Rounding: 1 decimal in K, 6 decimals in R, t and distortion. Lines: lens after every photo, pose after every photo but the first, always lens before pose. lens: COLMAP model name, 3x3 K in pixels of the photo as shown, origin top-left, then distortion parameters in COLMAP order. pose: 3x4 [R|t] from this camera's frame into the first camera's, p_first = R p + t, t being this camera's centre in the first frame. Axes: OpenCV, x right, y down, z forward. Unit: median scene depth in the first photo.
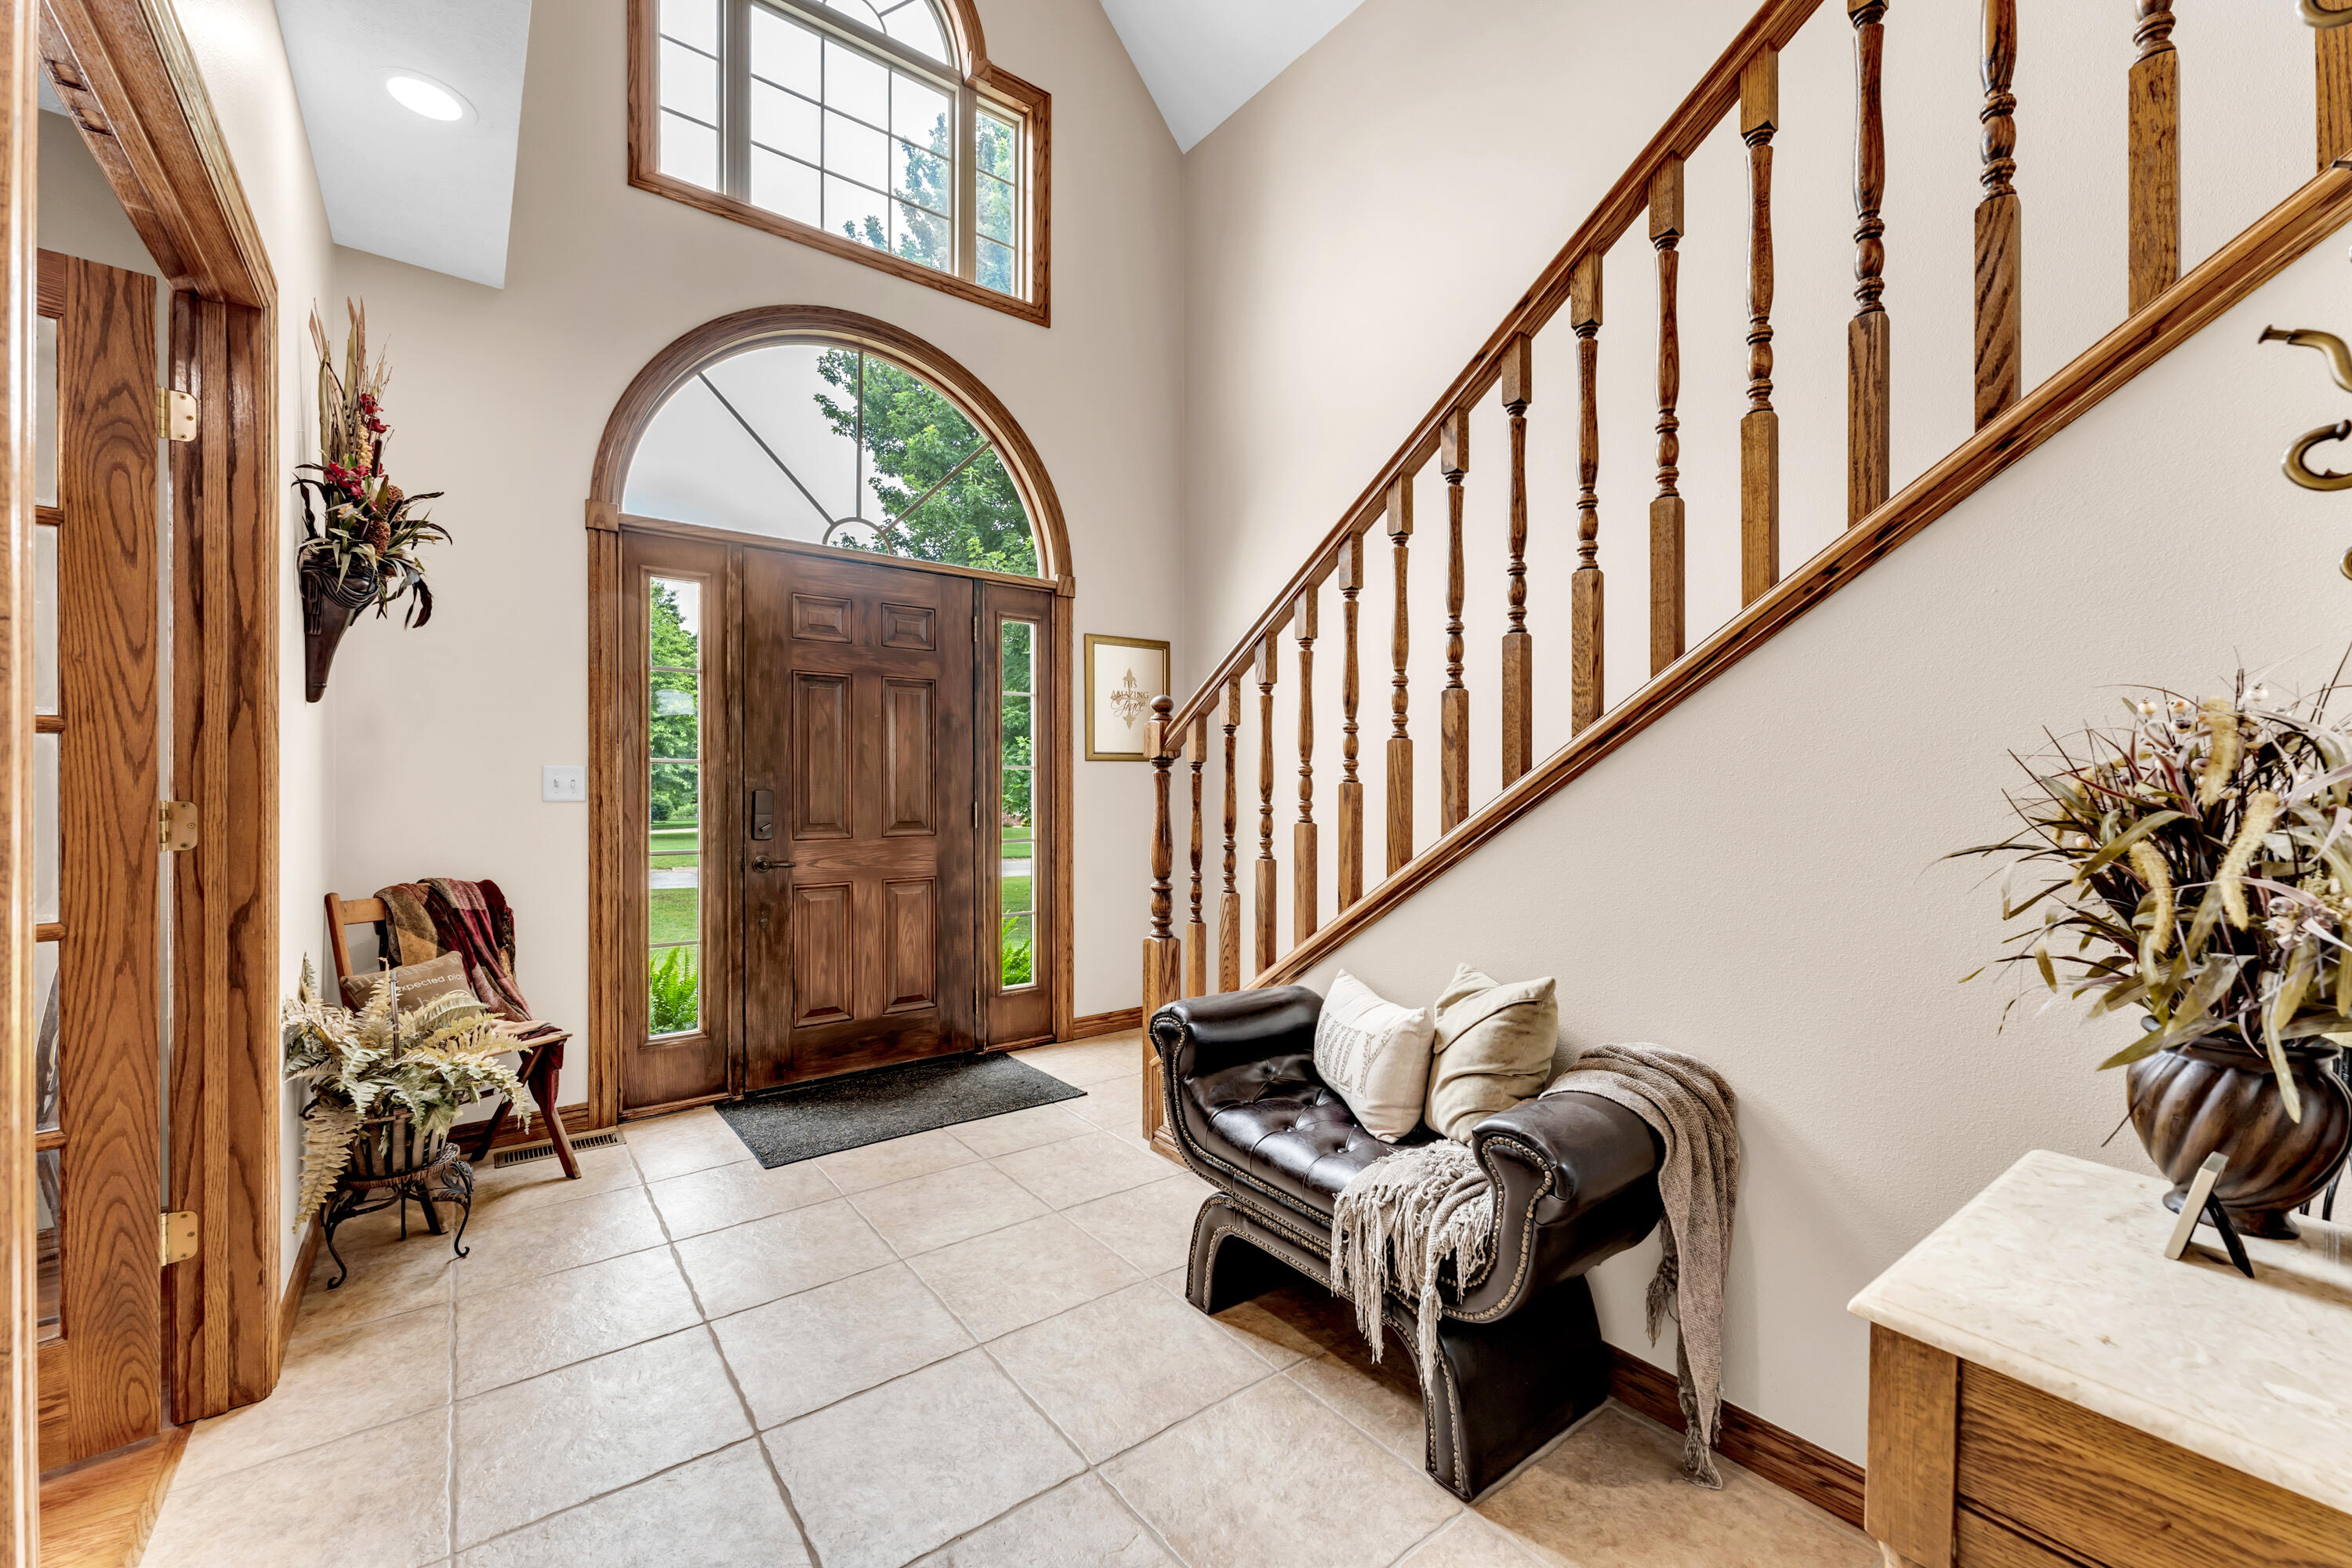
lens RADIAL K [[947.3, 0, 1176.0], [0, 947.3, 784.0], [0, 0, 1]] dist [-0.001974, -0.000708]
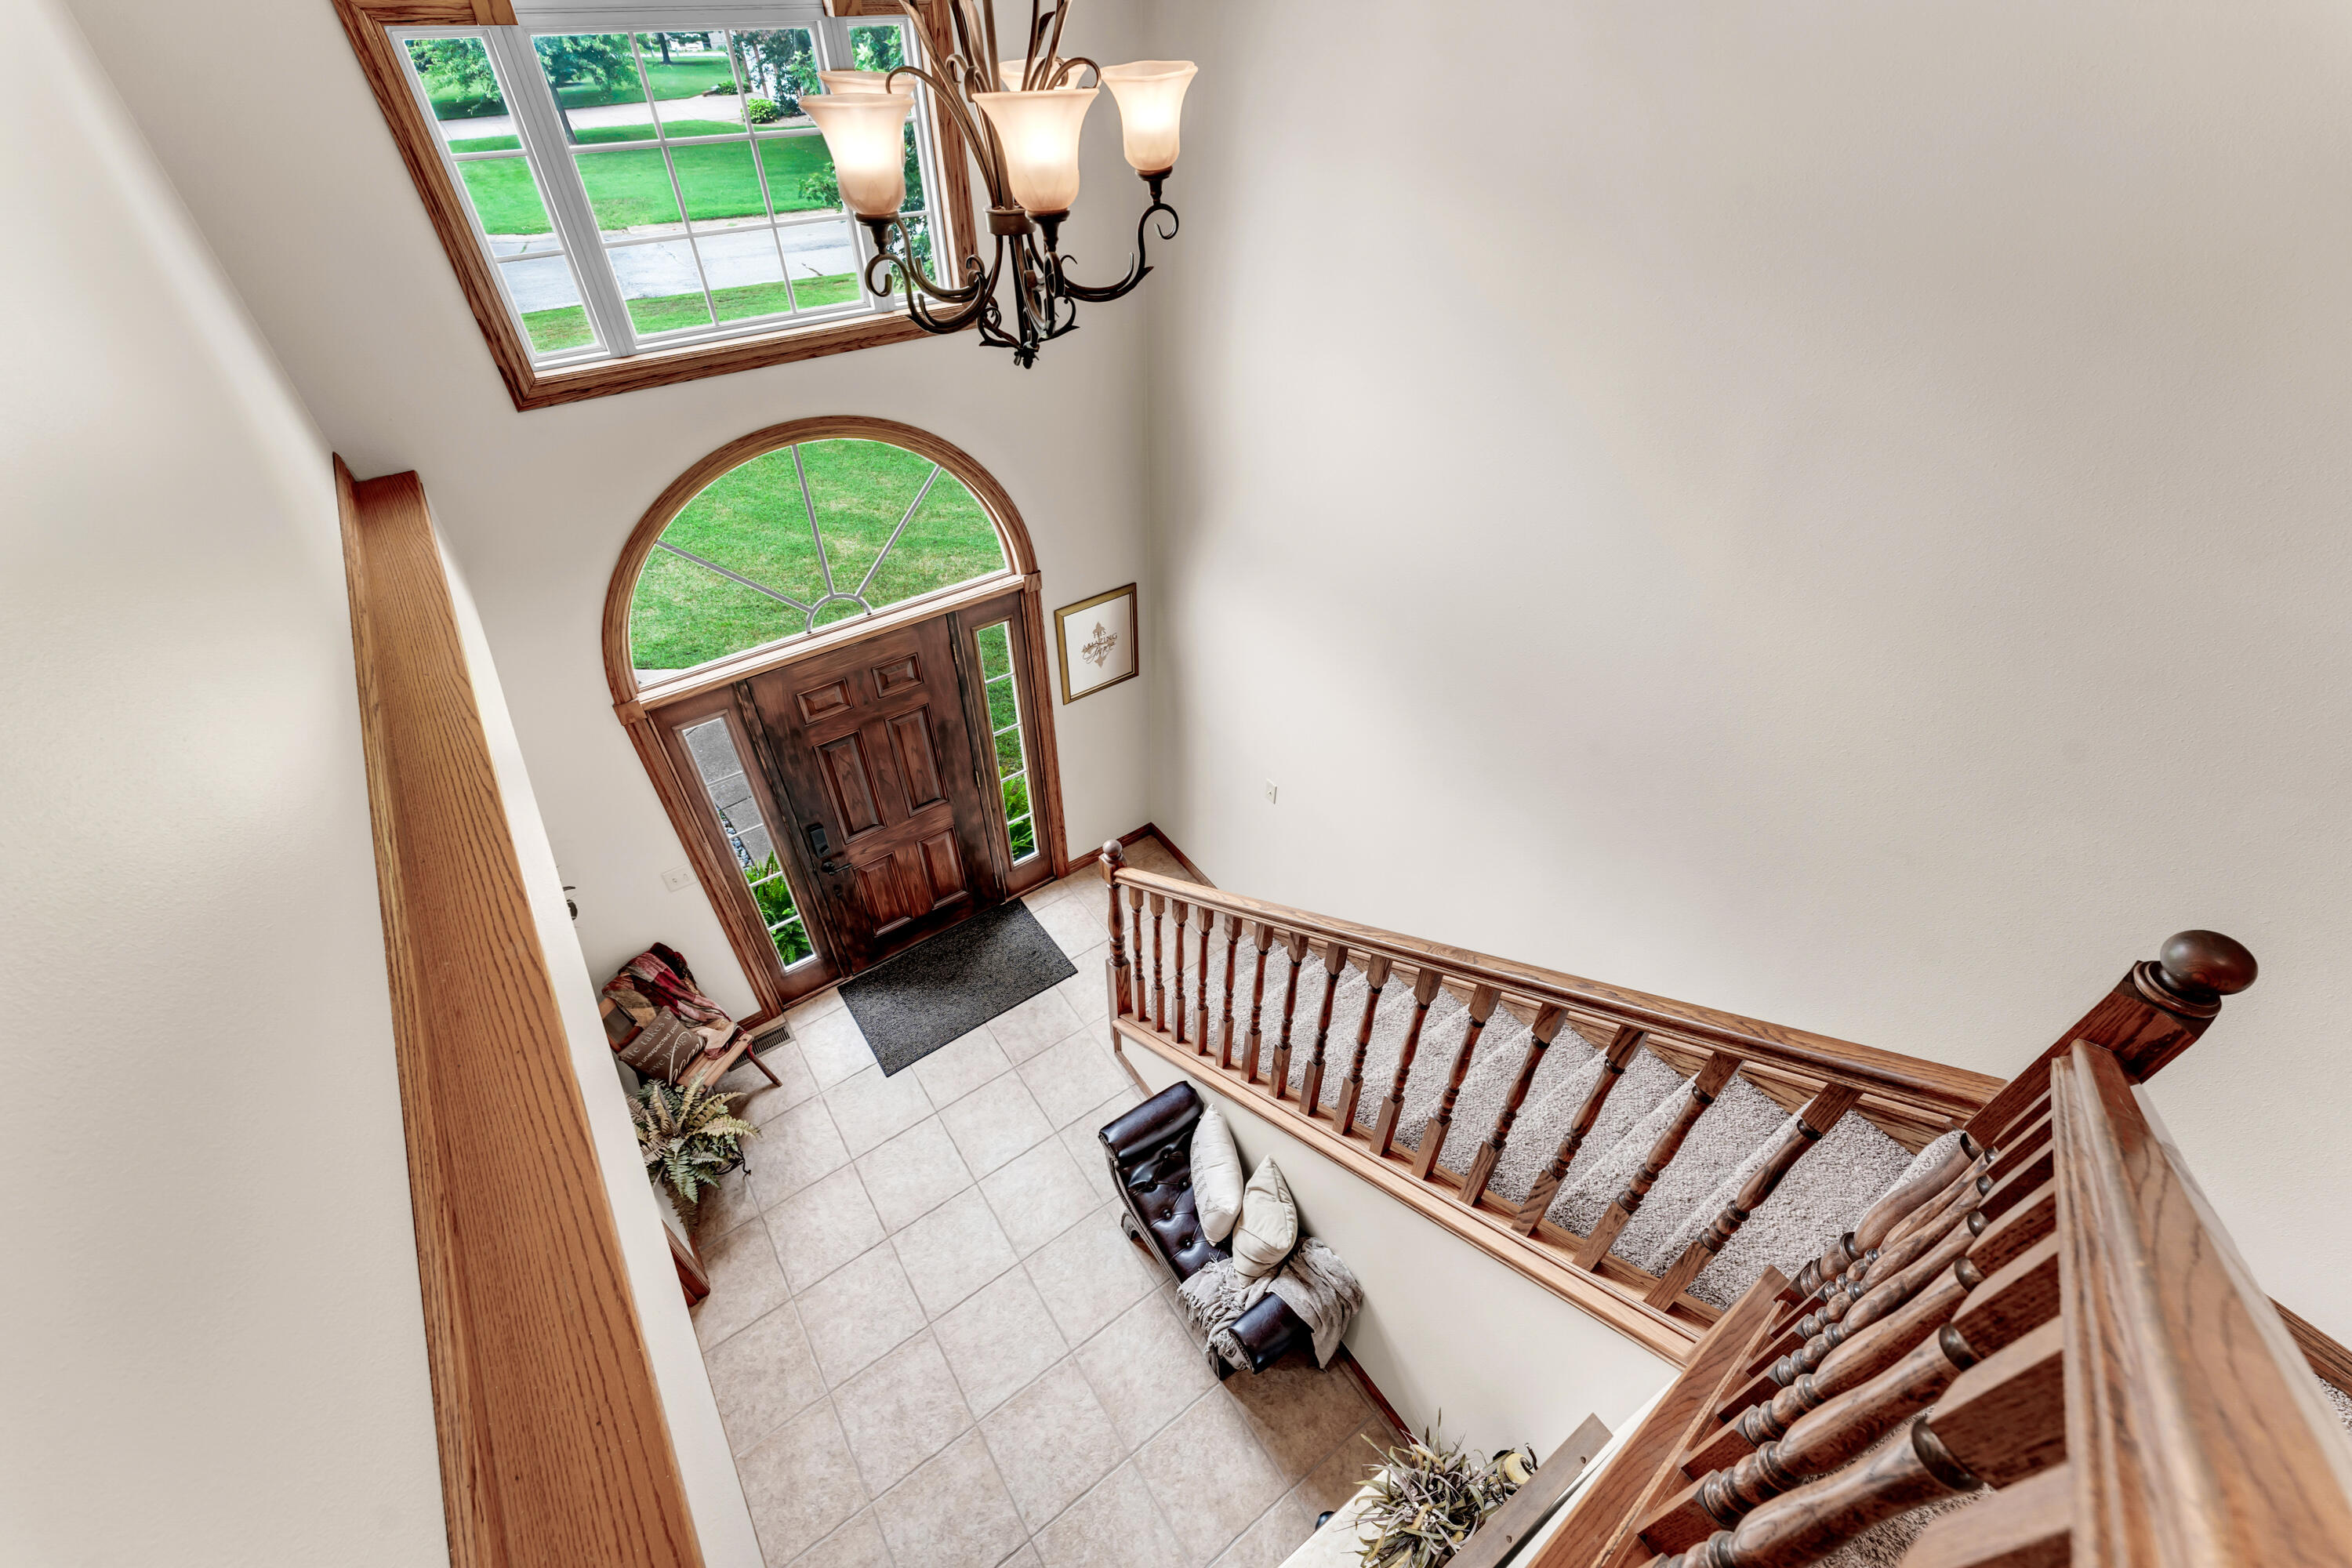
lens RADIAL K [[960.9, 0, 1176.0], [0, 960.9, 784.0], [0, 0, 1]] dist [-0.000194, -0.000314]
pose [[0.999368, 0.027733, -0.022255, 0.084648], [-0.005670, 0.742157, 0.670202, -0.877374], [0.035103, -0.669652, 0.741845, 0.069716]]
